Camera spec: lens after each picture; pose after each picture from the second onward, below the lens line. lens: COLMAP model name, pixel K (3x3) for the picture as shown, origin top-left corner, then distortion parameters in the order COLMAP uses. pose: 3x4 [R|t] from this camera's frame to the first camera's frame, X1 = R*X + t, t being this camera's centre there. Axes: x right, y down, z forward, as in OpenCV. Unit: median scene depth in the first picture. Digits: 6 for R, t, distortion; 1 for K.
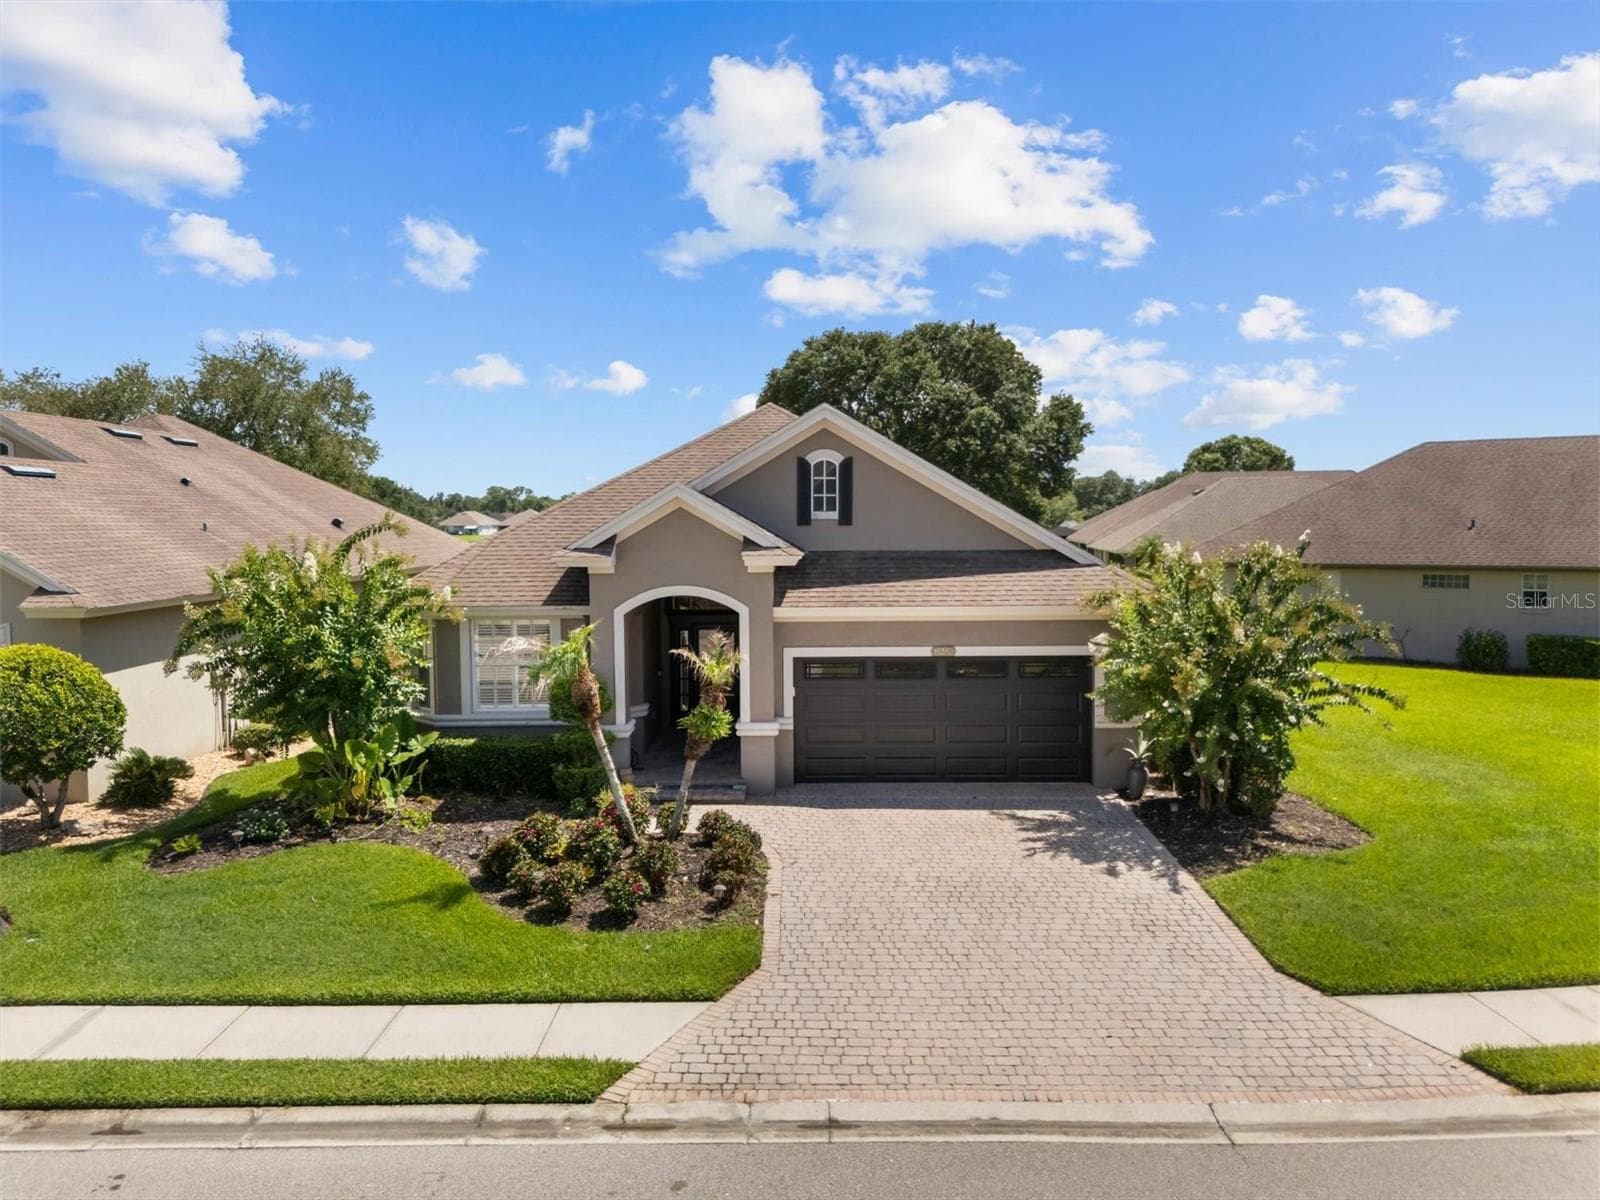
lens RADIAL K [[1167.4, 0, 800.0], [0, 1167.4, 600.0], [0, 0, 1]] dist [0.083687, -0.095928]
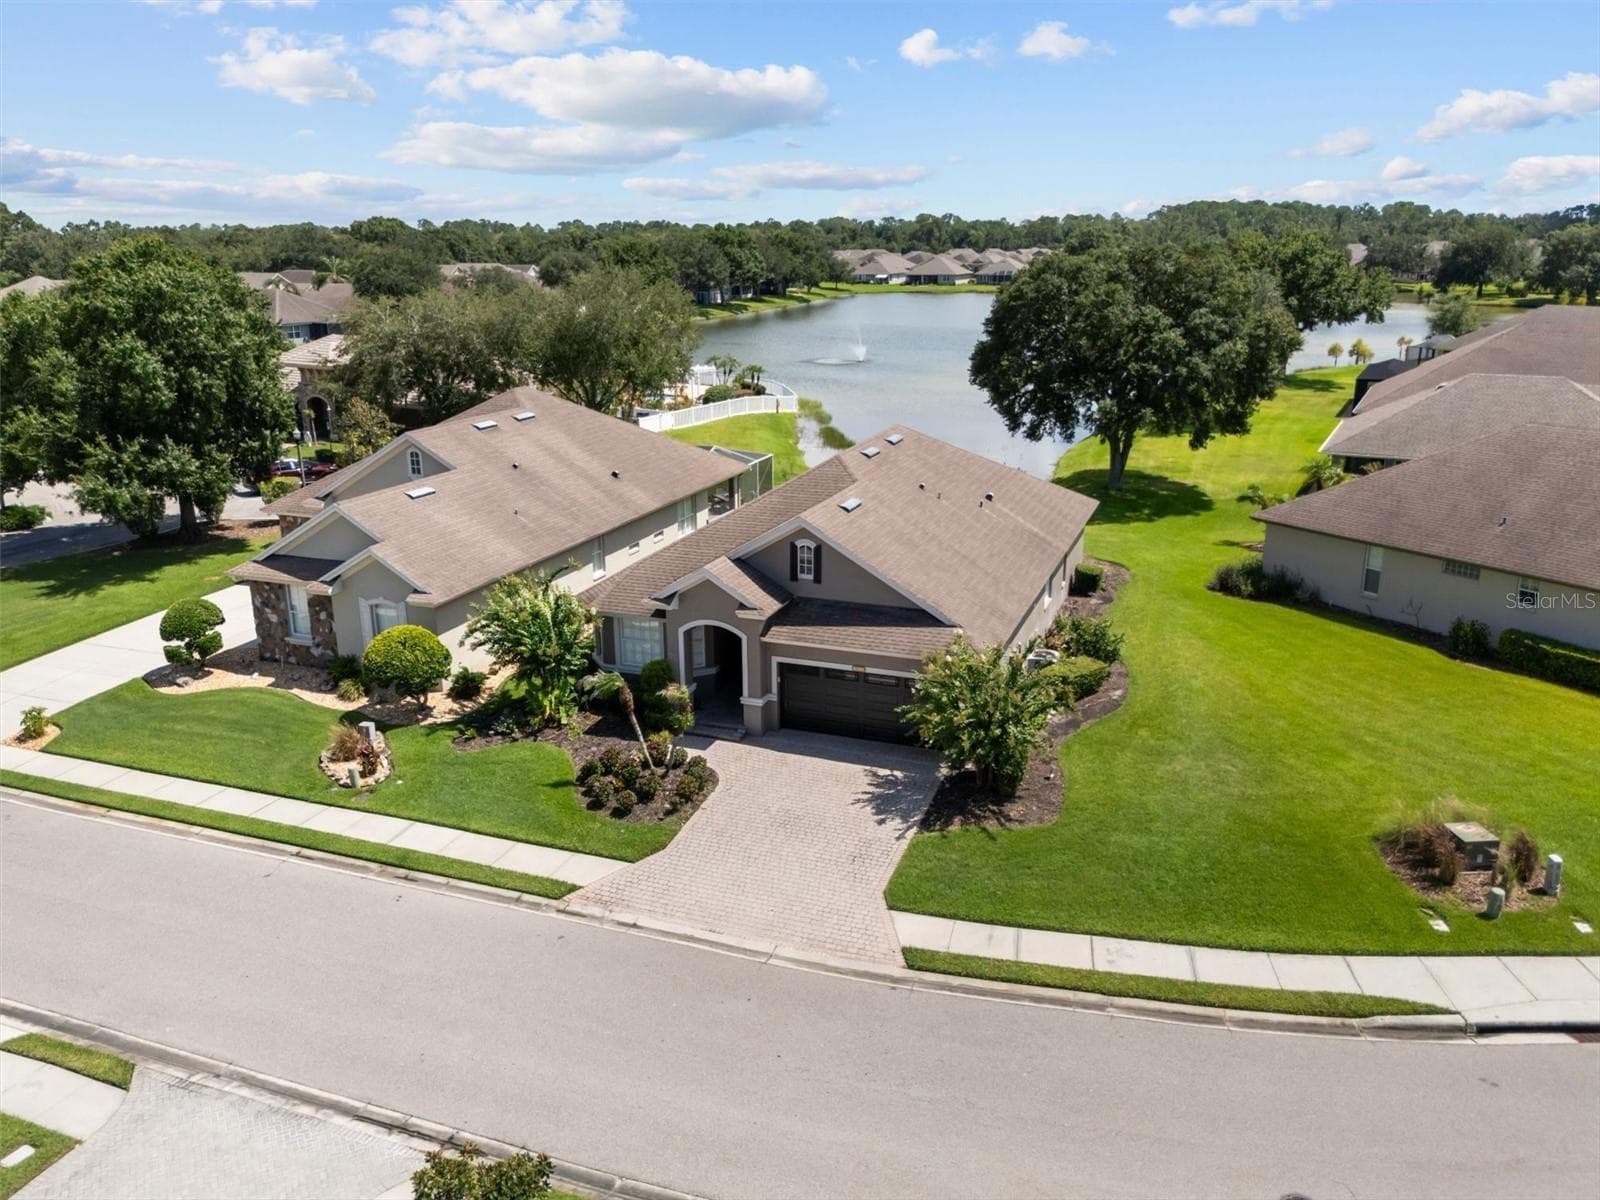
lens RADIAL K [[1167.4, 0, 800.0], [0, 1167.4, 600.0], [0, 0, 1]] dist [0.083687, -0.095928]
pose [[0.937385, 0.100263, -0.333553, 0.650091], [-0.023616, 0.973763, 0.226335, -0.473138], [0.347495, -0.204285, 0.915158, -0.608365]]
